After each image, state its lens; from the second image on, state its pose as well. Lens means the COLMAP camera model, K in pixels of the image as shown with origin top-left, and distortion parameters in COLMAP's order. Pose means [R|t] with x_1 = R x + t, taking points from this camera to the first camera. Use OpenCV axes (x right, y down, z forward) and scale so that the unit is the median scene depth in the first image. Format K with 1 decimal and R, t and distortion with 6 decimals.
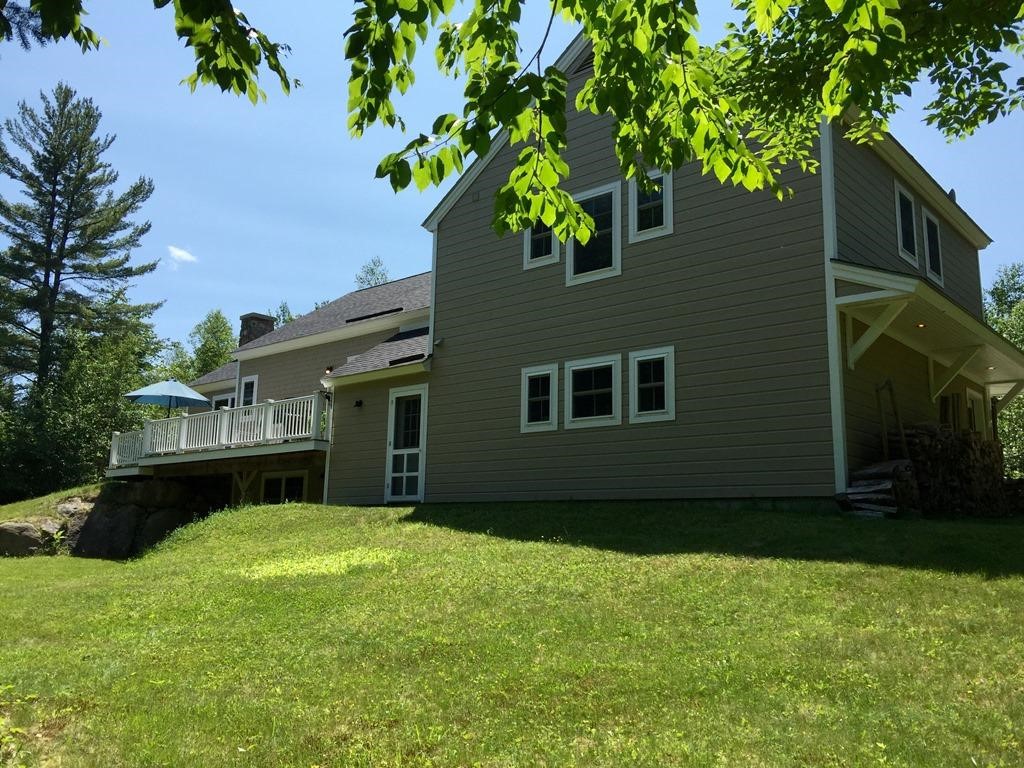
lens RADIAL K [[864.2, 0, 512.0], [0, 864.2, 382.6], [0, 0, 1]] dist [-0.005732, -0.002708]
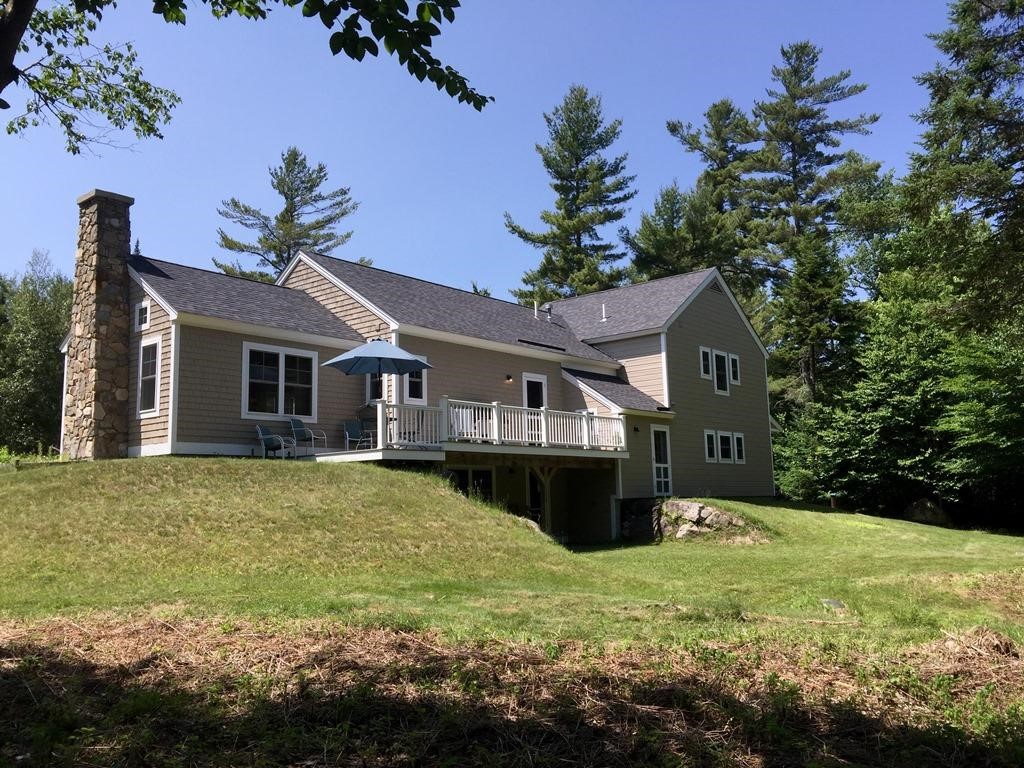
lens RADIAL K [[864.2, 0, 511.7], [0, 864.2, 383.6], [0, 0, 1]] dist [-0.005732, -0.002708]
pose [[-0.025287, 0.123460, 0.992027, -1.732207], [-0.150612, 0.980547, -0.125871, 0.174470], [-0.988269, -0.152594, -0.006201, 1.302041]]
